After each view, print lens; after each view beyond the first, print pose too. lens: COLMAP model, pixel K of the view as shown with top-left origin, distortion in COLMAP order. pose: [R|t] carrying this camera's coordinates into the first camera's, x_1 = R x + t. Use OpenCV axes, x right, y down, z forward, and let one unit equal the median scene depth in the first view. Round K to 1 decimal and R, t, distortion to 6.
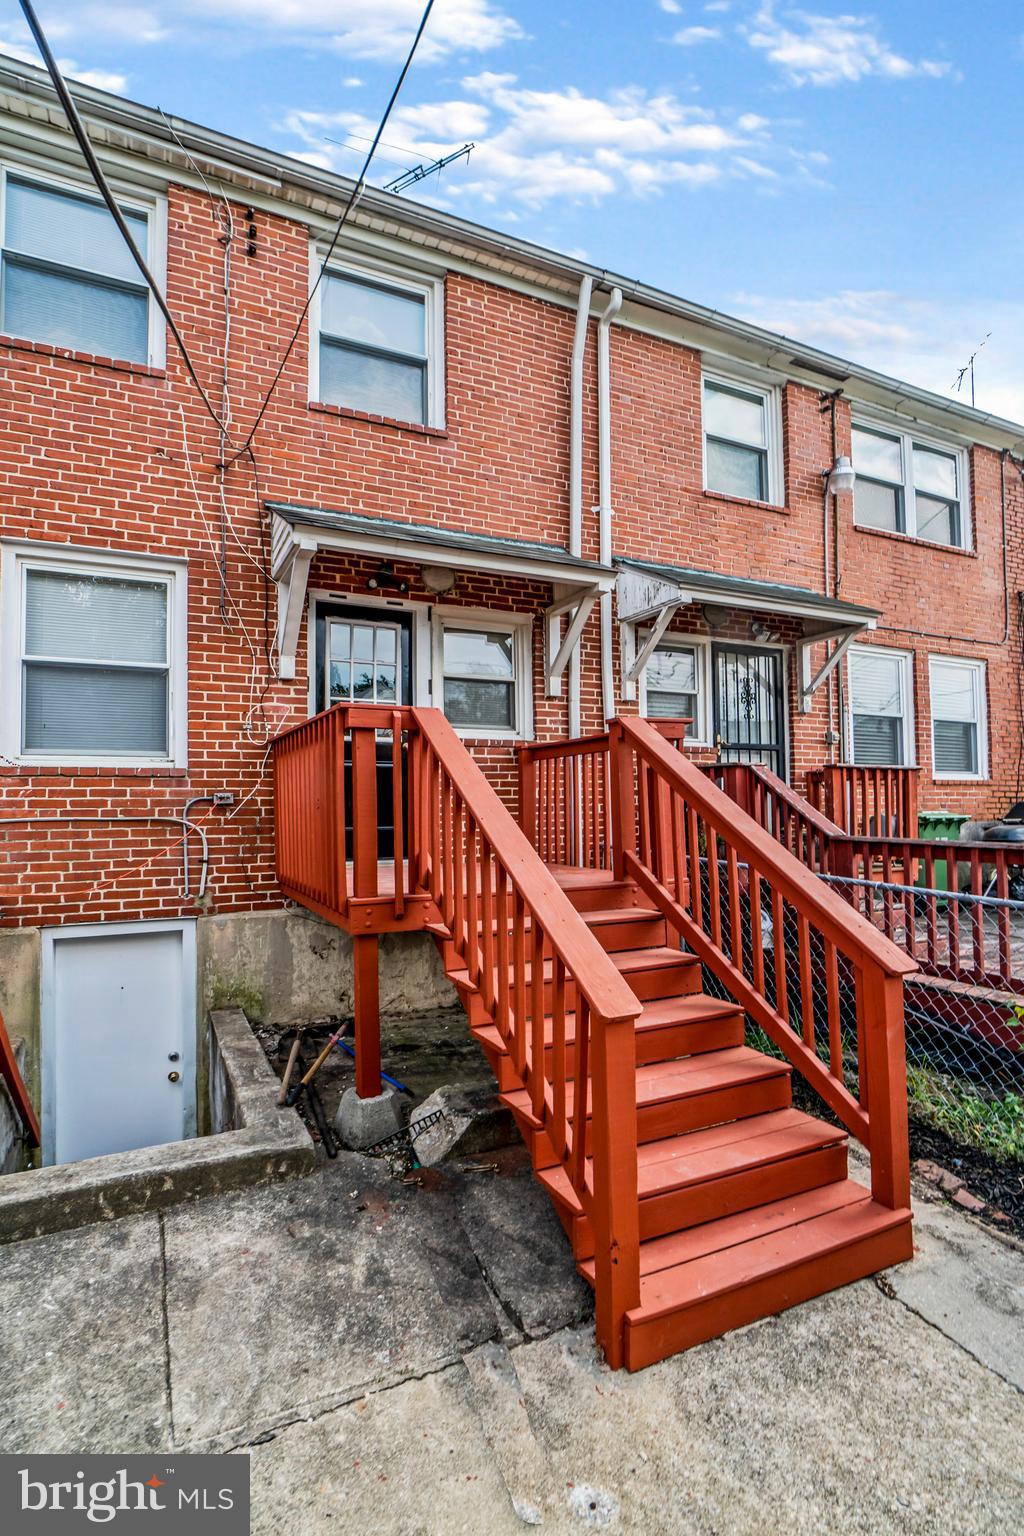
lens RADIAL K [[581.8, 0, 512.0], [0, 581.8, 768.0], [0, 0, 1]] dist [-0.007043, 0.000108]
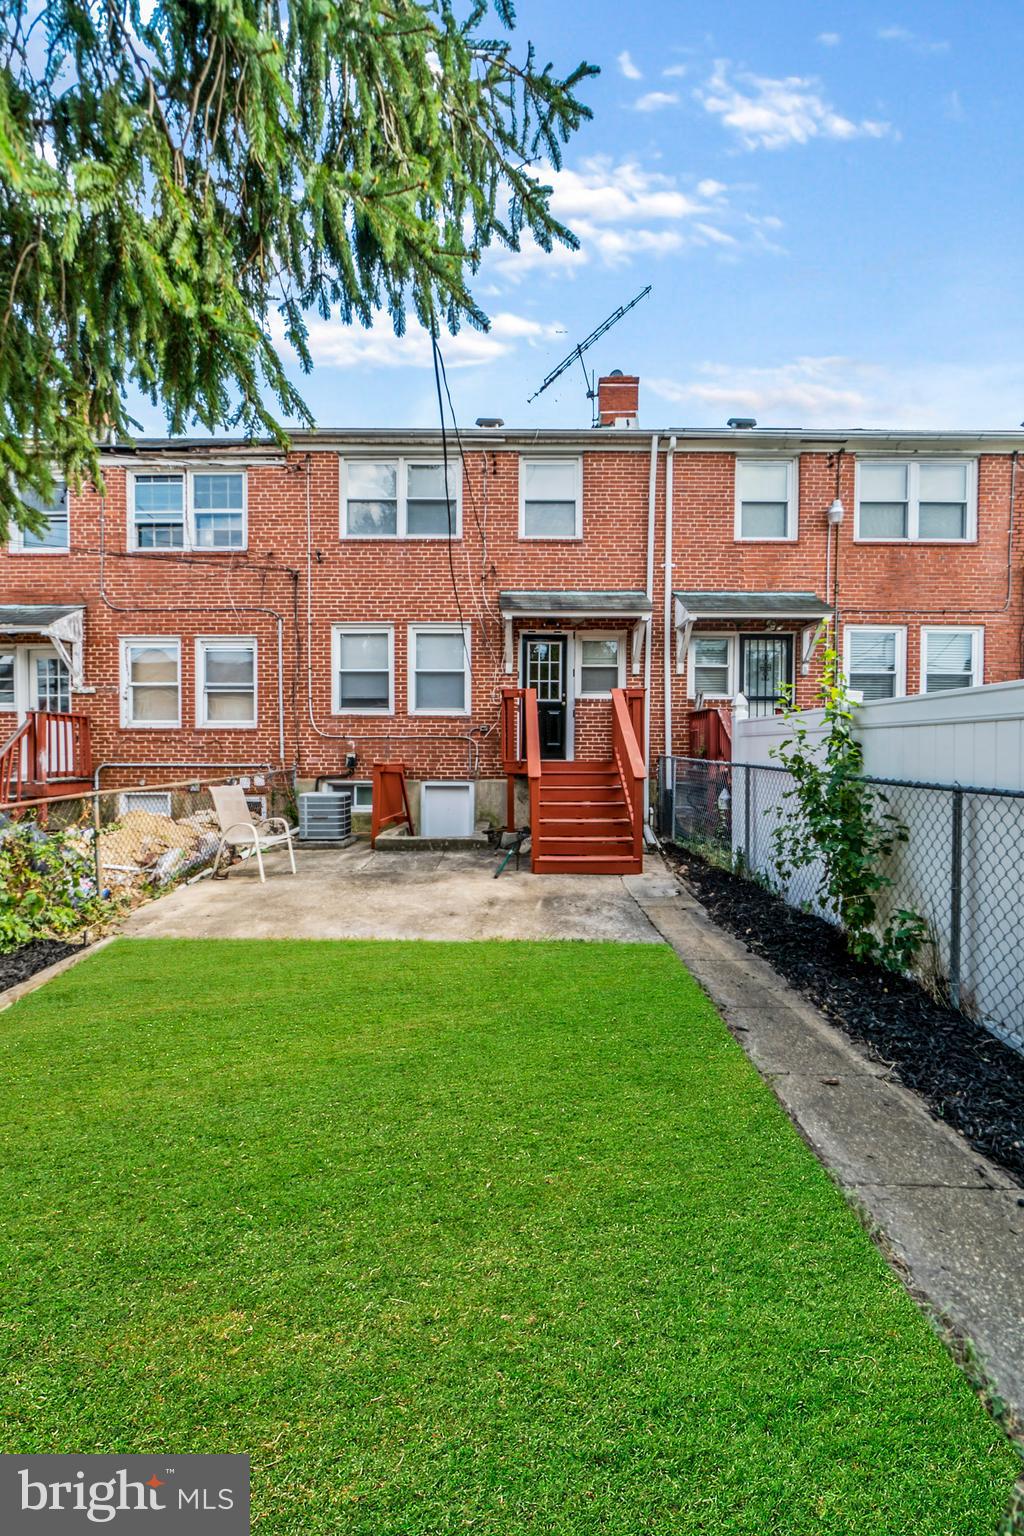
lens RADIAL K [[667.0, 0, 512.0], [0, 667.0, 768.0], [0, 0, 1]] dist [-0.001498, -0.000155]
pose [[0.834616, 0.028638, -0.550087, 0.909052], [0.001681, 0.998510, 0.054535, 0.056837], [0.550829, -0.046441, 0.833325, -0.981615]]
